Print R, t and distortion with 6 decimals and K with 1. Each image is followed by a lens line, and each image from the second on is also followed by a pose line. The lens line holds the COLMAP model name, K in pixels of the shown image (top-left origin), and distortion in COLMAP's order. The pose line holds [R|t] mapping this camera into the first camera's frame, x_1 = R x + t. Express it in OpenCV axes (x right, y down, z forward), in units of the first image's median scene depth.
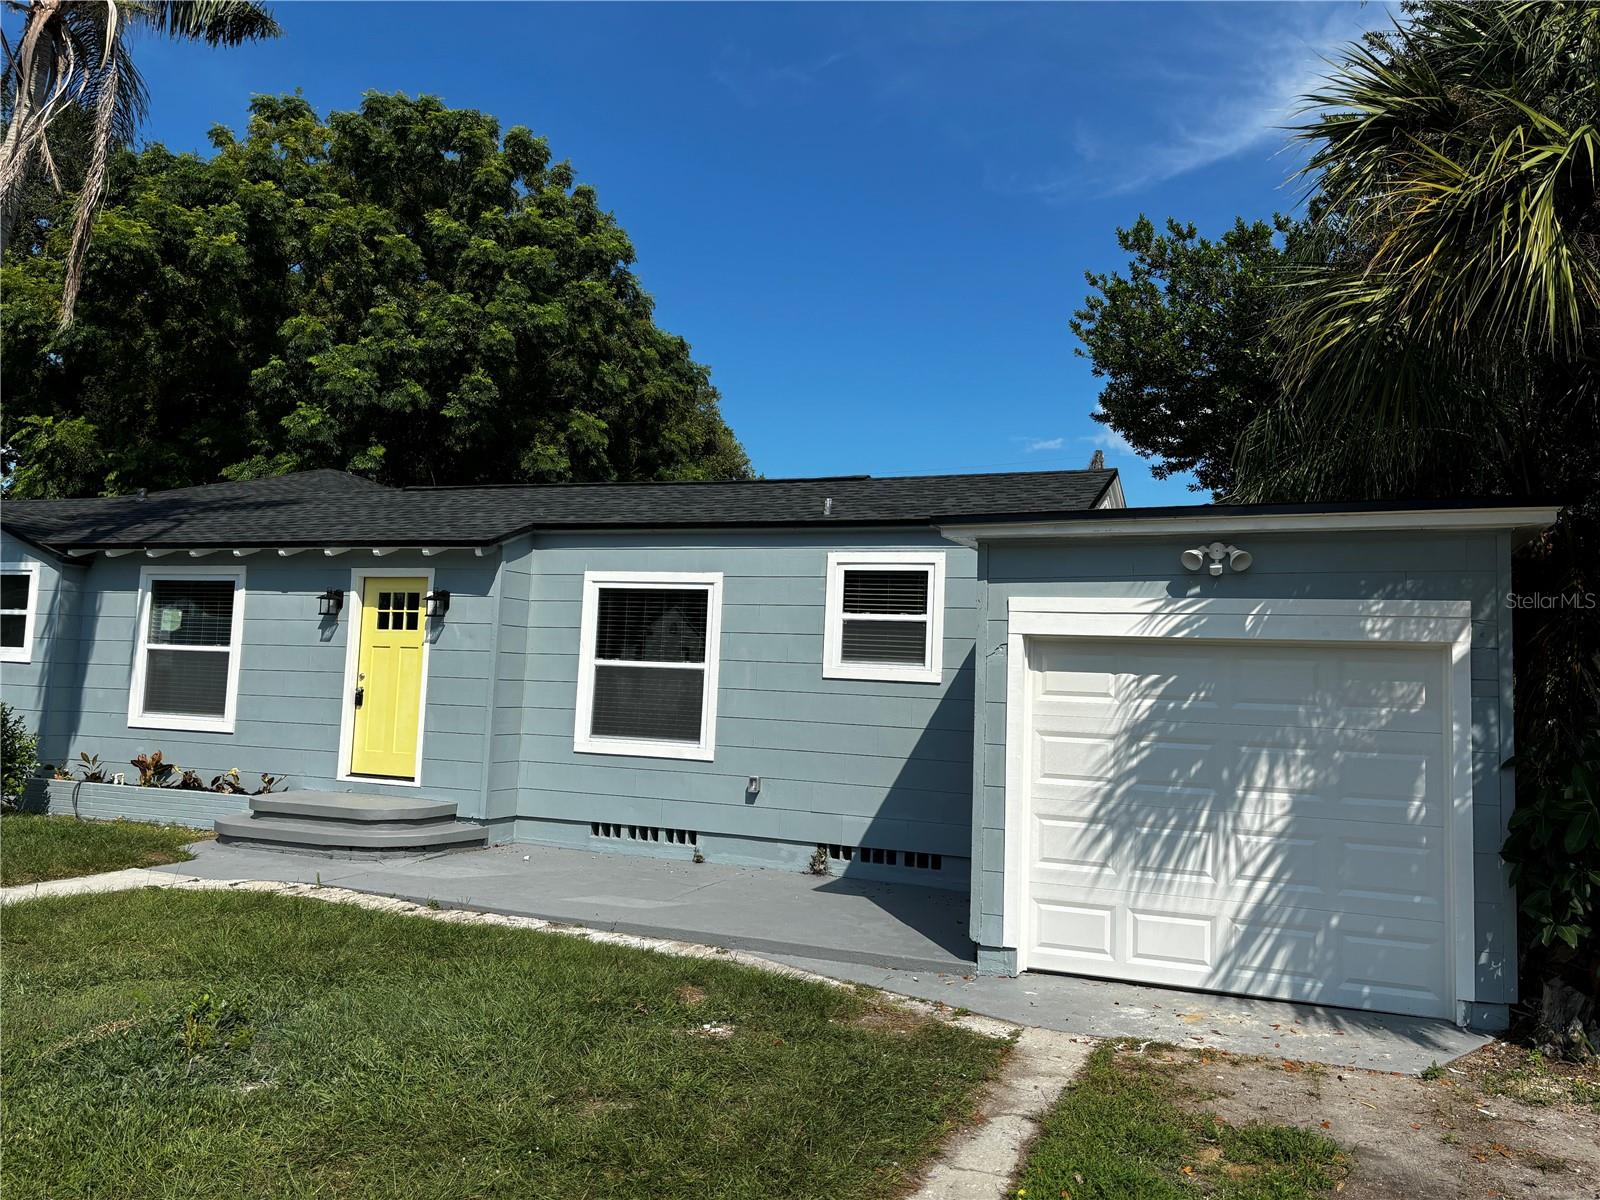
lens RADIAL K [[1209.2, 0, 799.2], [0, 1209.2, 599.3], [0, 0, 1]] dist [0.049537, -0.056237]
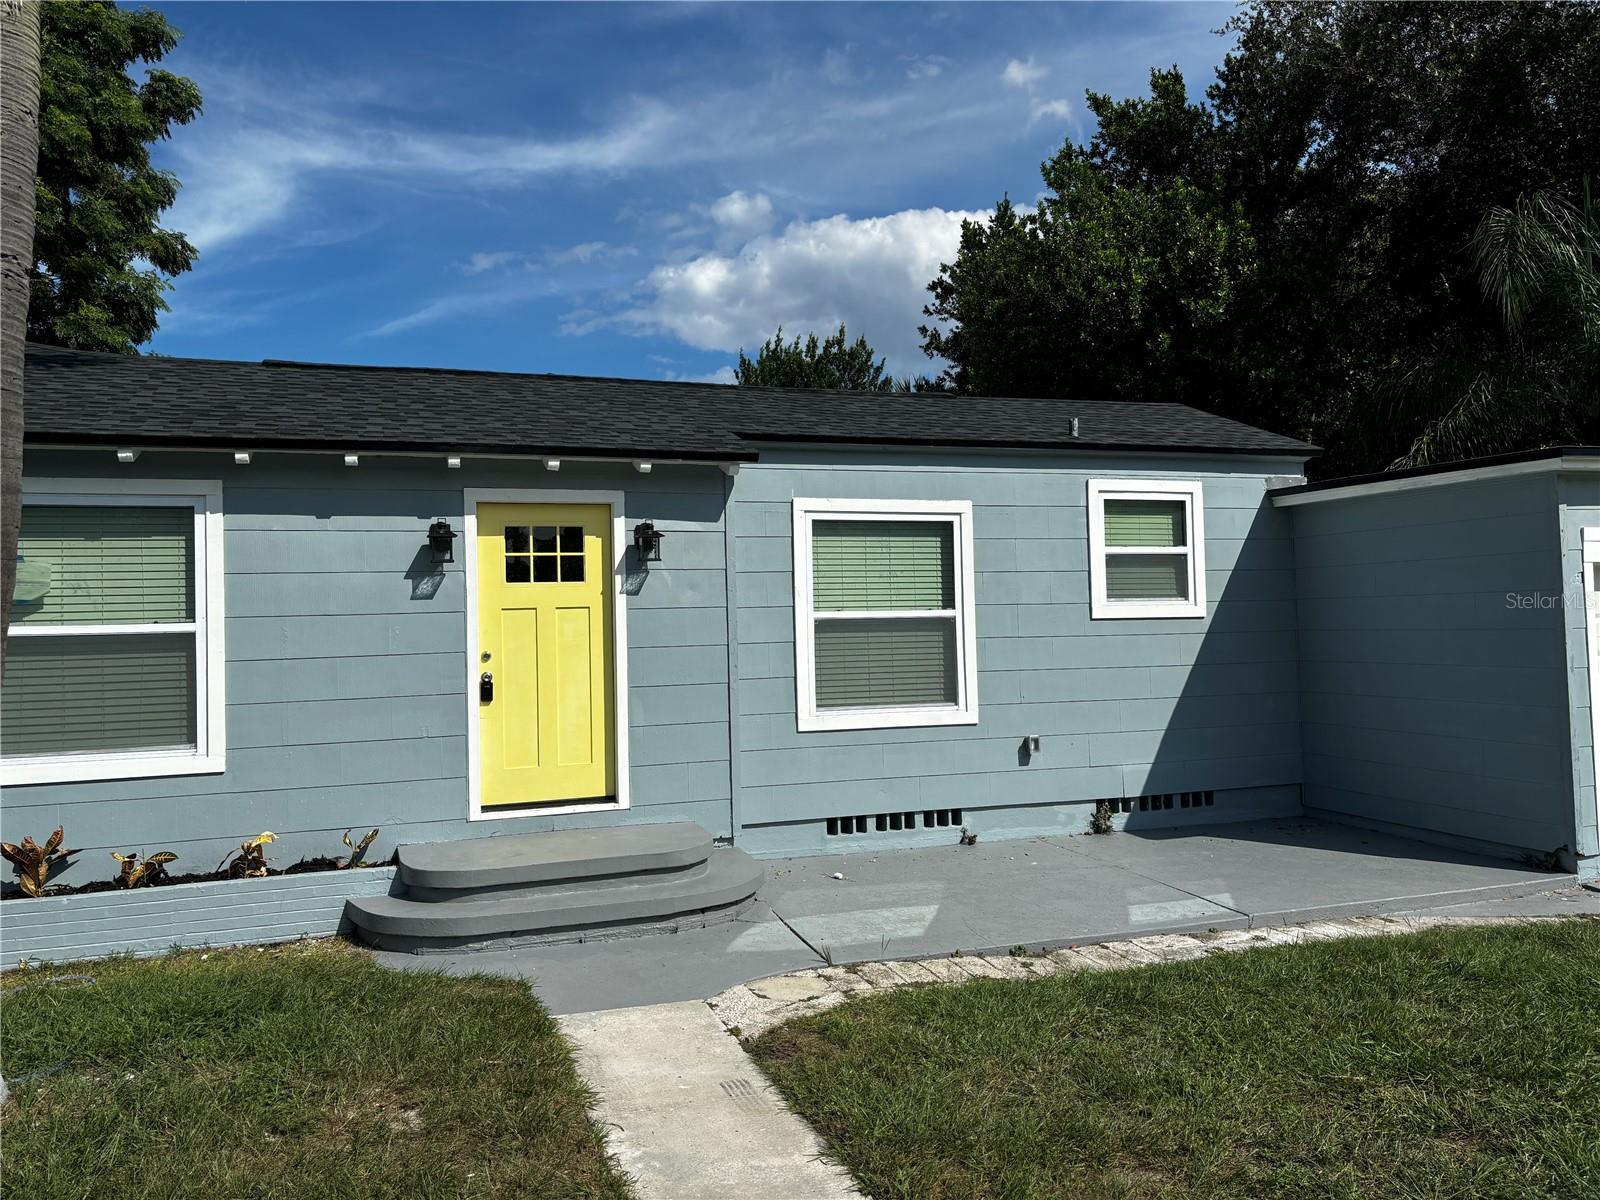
lens RADIAL K [[1209.2, 0, 797.6], [0, 1209.2, 596.8], [0, 0, 1]] dist [0.049537, -0.056237]
pose [[0.754030, -0.042311, 0.655476, -0.709255], [0.004490, 0.998232, 0.059270, -0.006065], [-0.656825, -0.041748, 0.752886, 0.441900]]
